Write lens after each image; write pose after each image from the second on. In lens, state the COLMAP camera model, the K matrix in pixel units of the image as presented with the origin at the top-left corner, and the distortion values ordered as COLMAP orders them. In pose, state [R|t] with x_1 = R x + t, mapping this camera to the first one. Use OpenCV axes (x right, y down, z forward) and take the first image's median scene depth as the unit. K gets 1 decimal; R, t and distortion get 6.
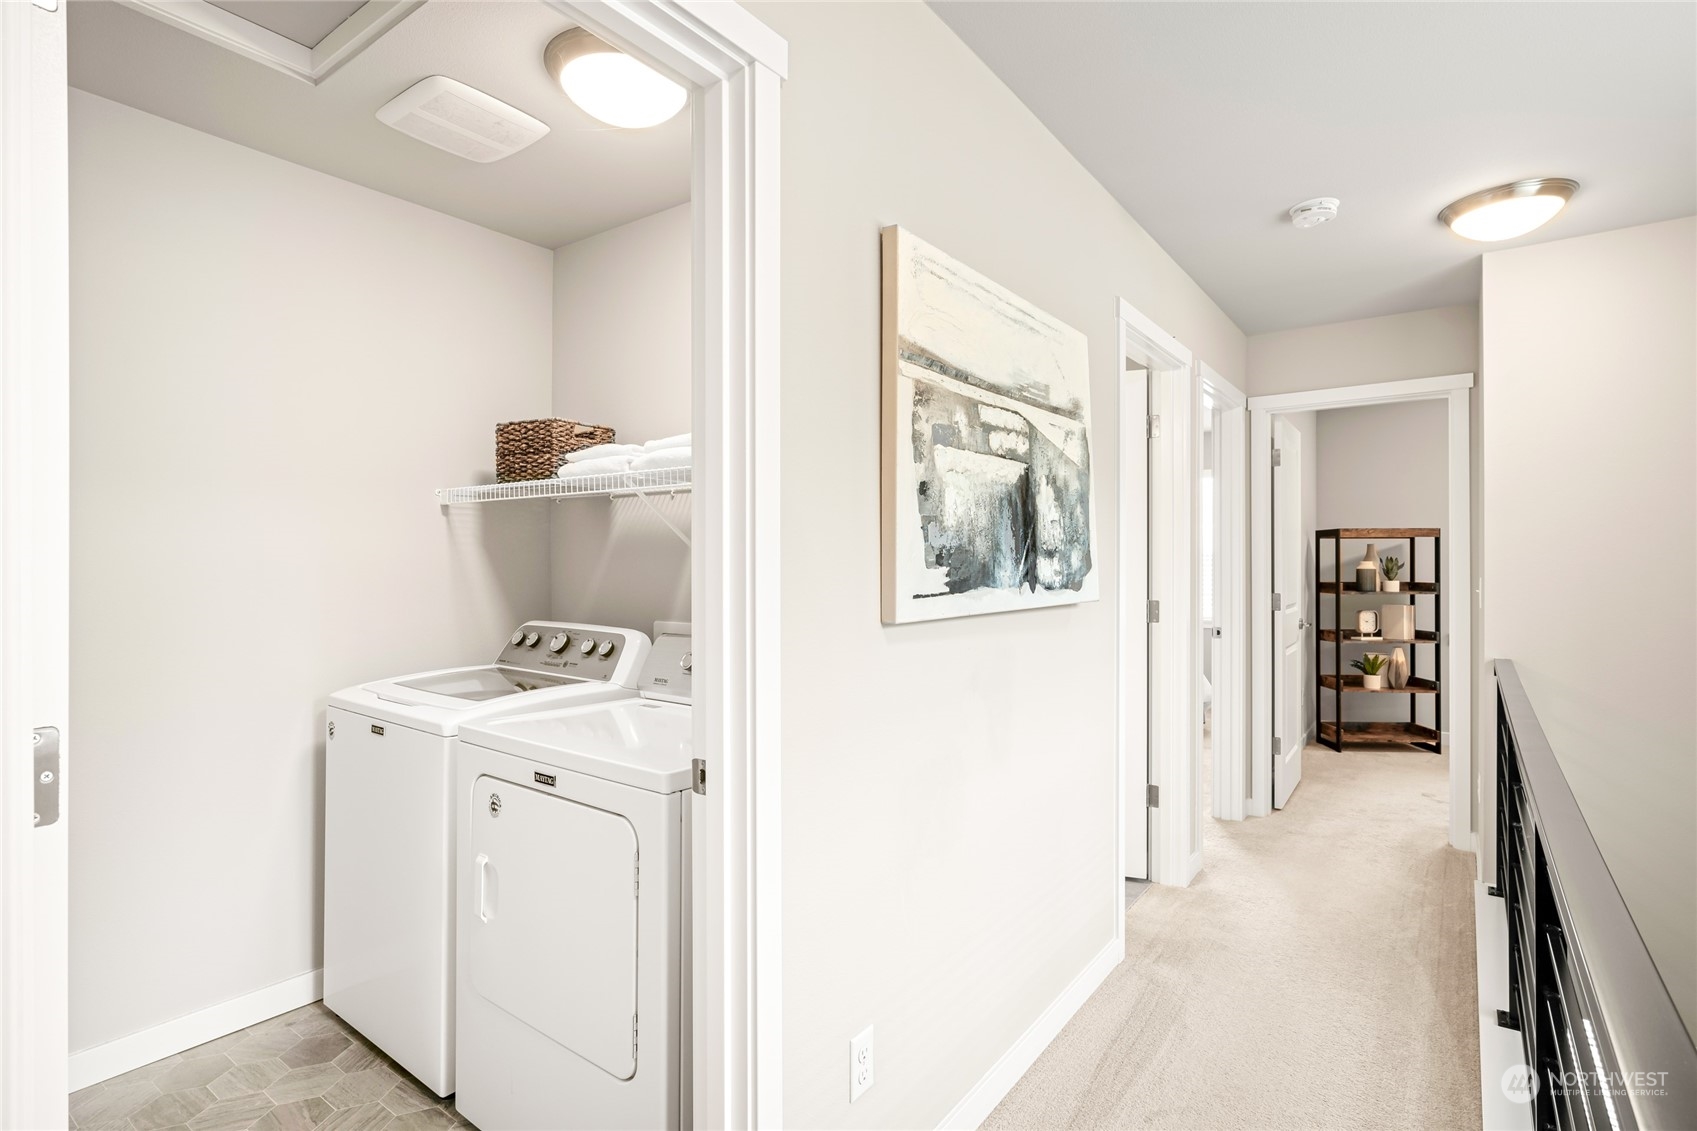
lens RADIAL K [[831.3, 0, 844.9], [0, 831.3, 560.7], [0, 0, 1]] dist [0.001376, 0.000171]
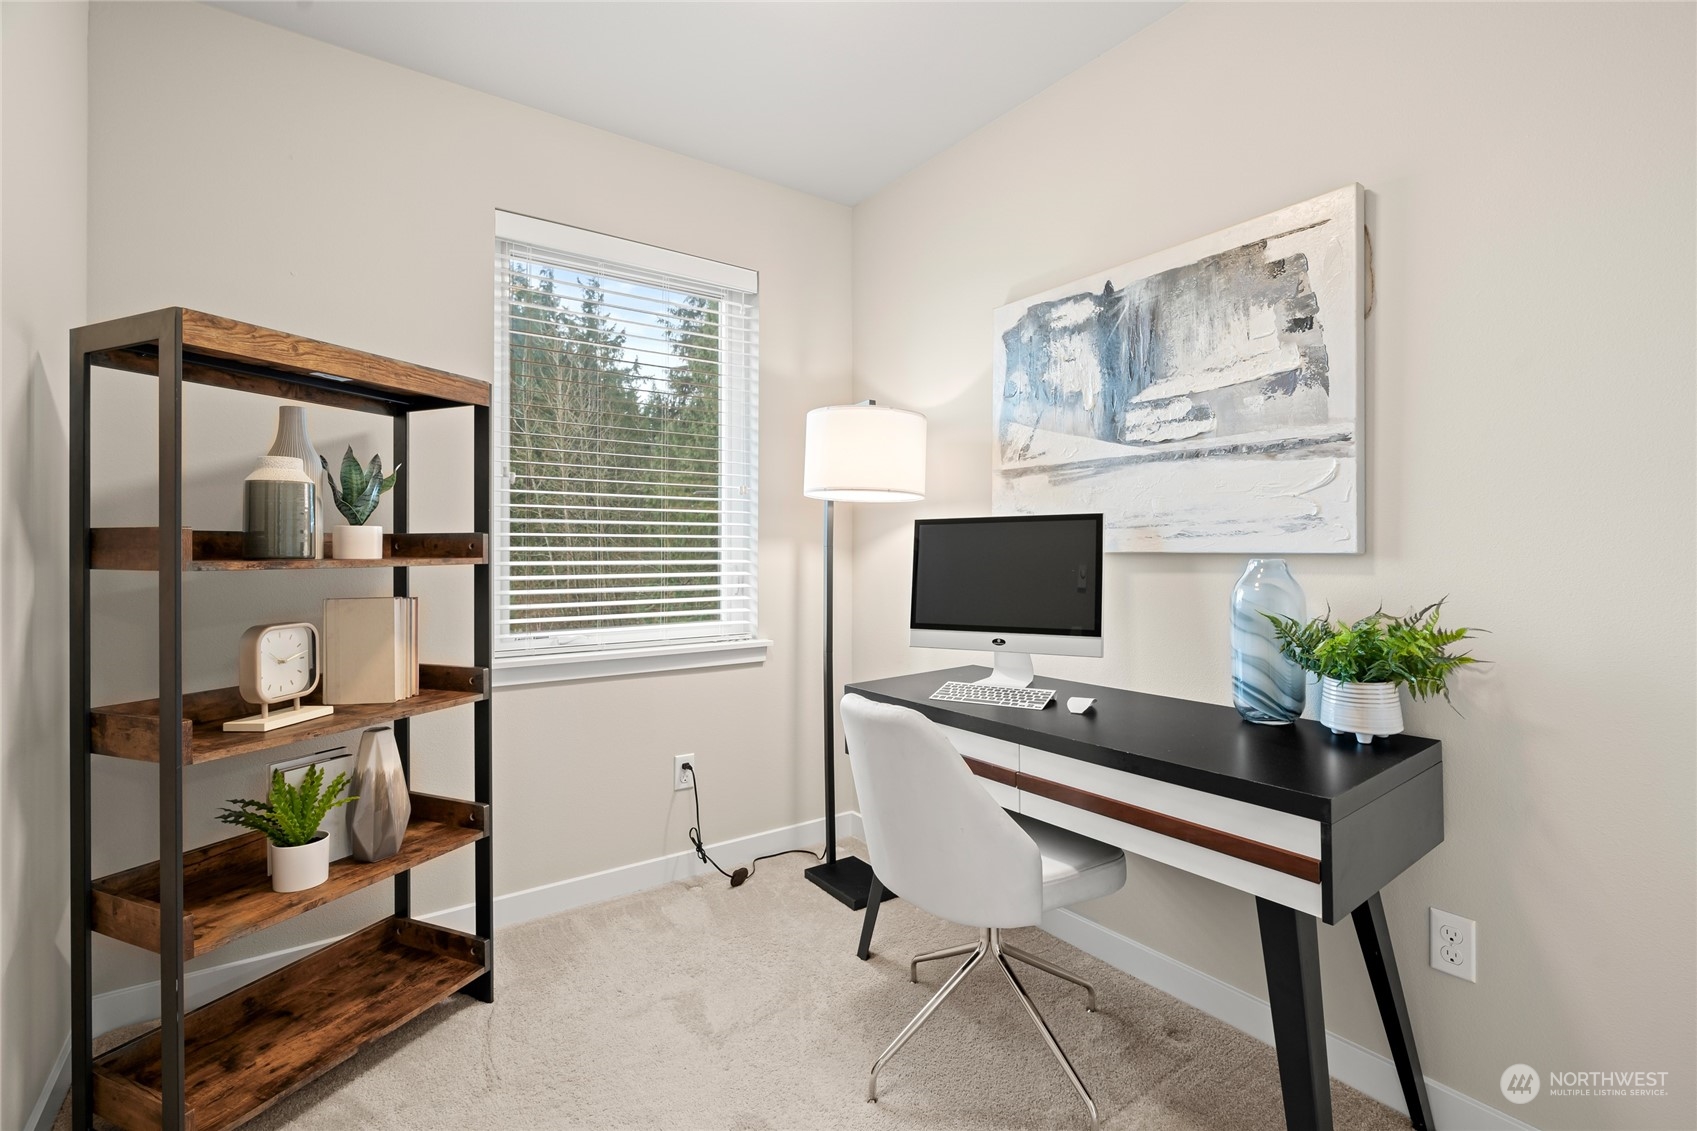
lens RADIAL K [[758.5, 0, 847.2], [0, 758.5, 548.2], [0, 0, 1]] dist [-0.000210, 0.000437]
pose [[0.292023, 0.000700, 0.956411, 0.426475], [-0.007813, 0.999968, 0.001653, 0.030570], [-0.956379, -0.007955, 0.292019, 0.726511]]
